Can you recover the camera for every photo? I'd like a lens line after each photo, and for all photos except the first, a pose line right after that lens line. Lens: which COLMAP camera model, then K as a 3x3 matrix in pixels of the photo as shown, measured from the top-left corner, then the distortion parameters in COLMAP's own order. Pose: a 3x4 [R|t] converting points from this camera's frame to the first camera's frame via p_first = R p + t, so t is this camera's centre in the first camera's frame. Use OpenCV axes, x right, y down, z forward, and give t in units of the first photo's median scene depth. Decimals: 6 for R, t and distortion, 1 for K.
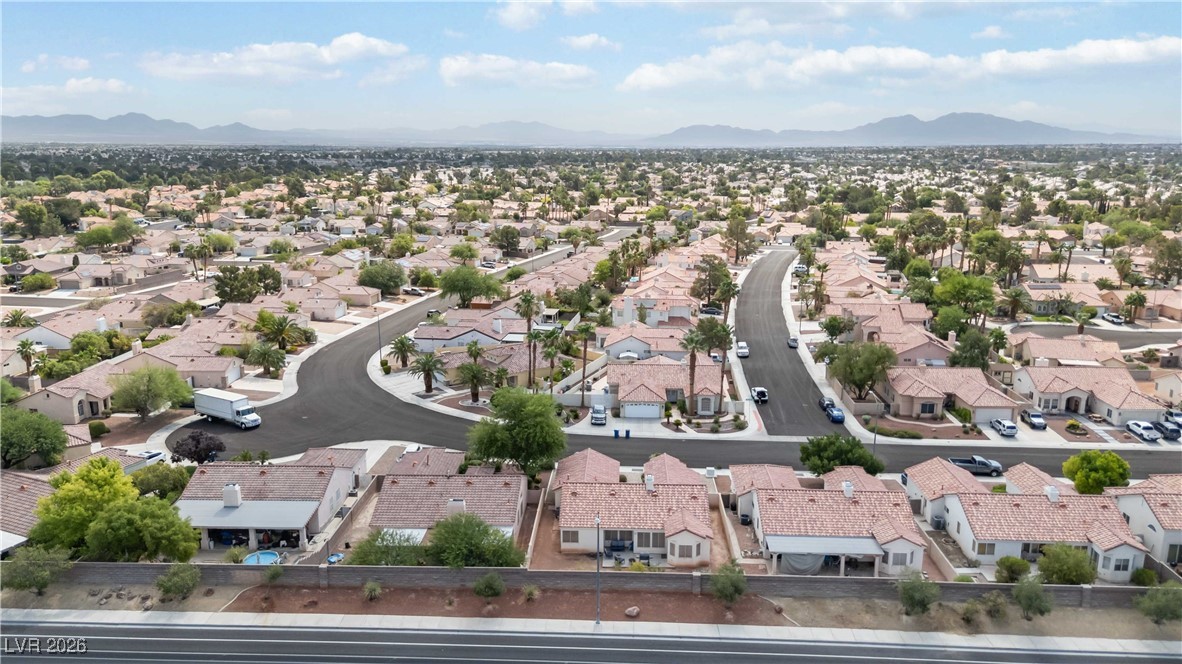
lens RADIAL K [[869.4, 0, 590.6], [0, 869.4, 347.6], [0, 0, 1]] dist [0.088872, -0.103420]
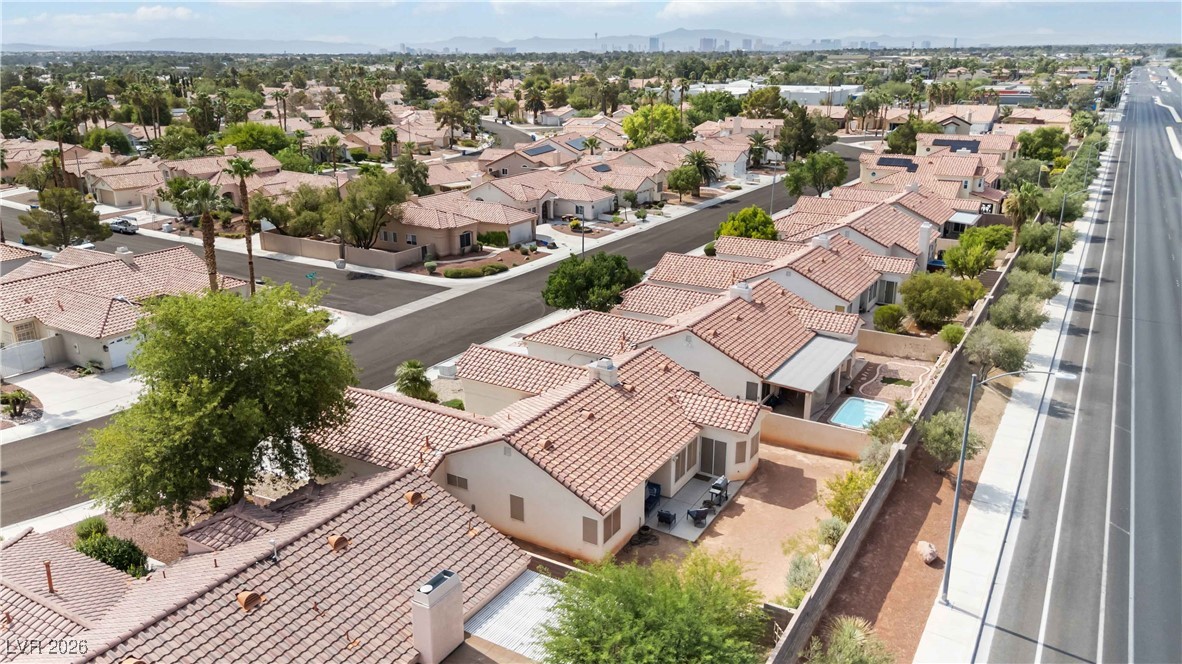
lens RADIAL K [[869.4, 0, 590.6], [0, 869.4, 347.6], [0, 0, 1]] dist [0.088872, -0.103420]
pose [[0.473450, -0.281614, 0.834589, -0.246497], [0.204896, 0.956732, 0.206595, 0.022223], [-0.856658, 0.073191, 0.510666, 0.507252]]
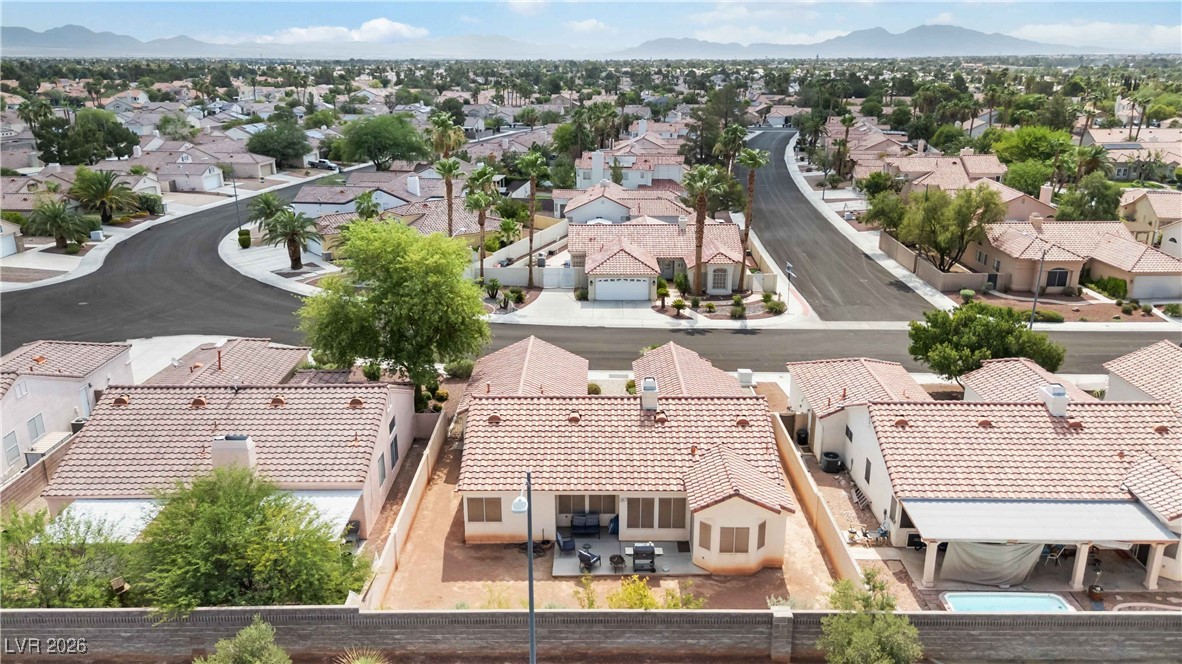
lens RADIAL K [[869.4, 0, 590.6], [0, 869.4, 347.6], [0, 0, 1]] dist [0.088872, -0.103420]
pose [[0.999234, -0.013656, 0.036682, 0.011654], [0.010359, 0.996011, 0.088622, 0.058133], [-0.037746, -0.088174, 0.995390, 0.353138]]
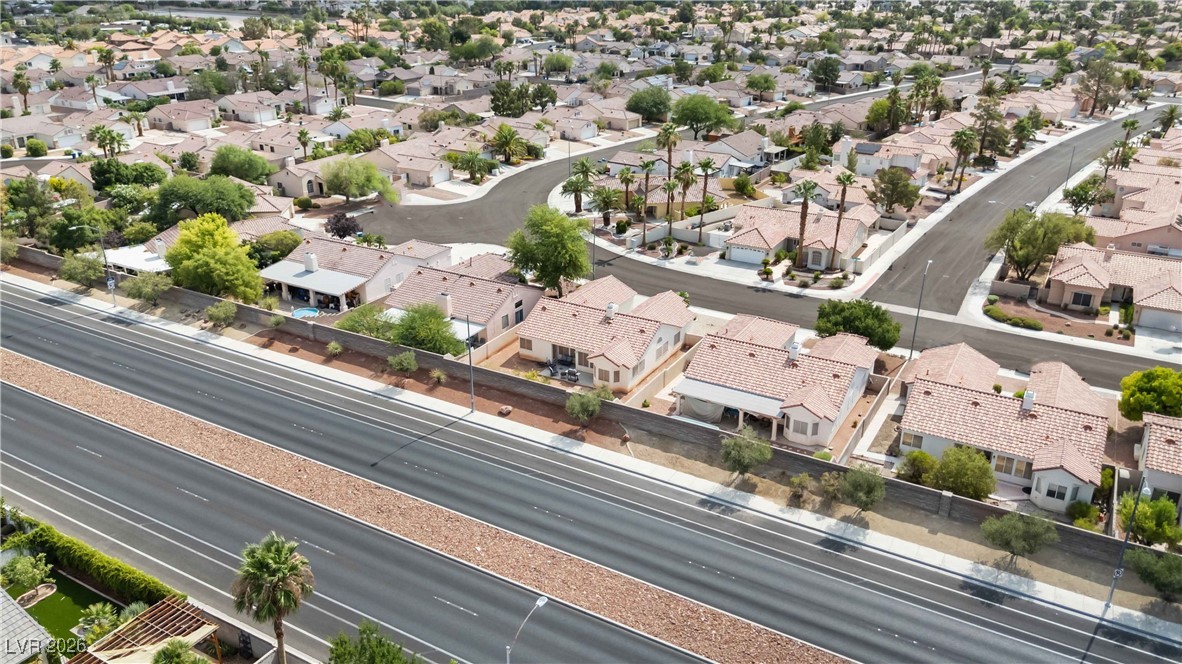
lens RADIAL K [[869.4, 0, 590.6], [0, 869.4, 347.6], [0, 0, 1]] dist [0.088872, -0.103420]
pose [[0.885866, 0.187806, -0.424229, 0.334909], [-0.108675, 0.972962, 0.203799, -0.006256], [0.451033, -0.134435, 0.882324, 0.050660]]
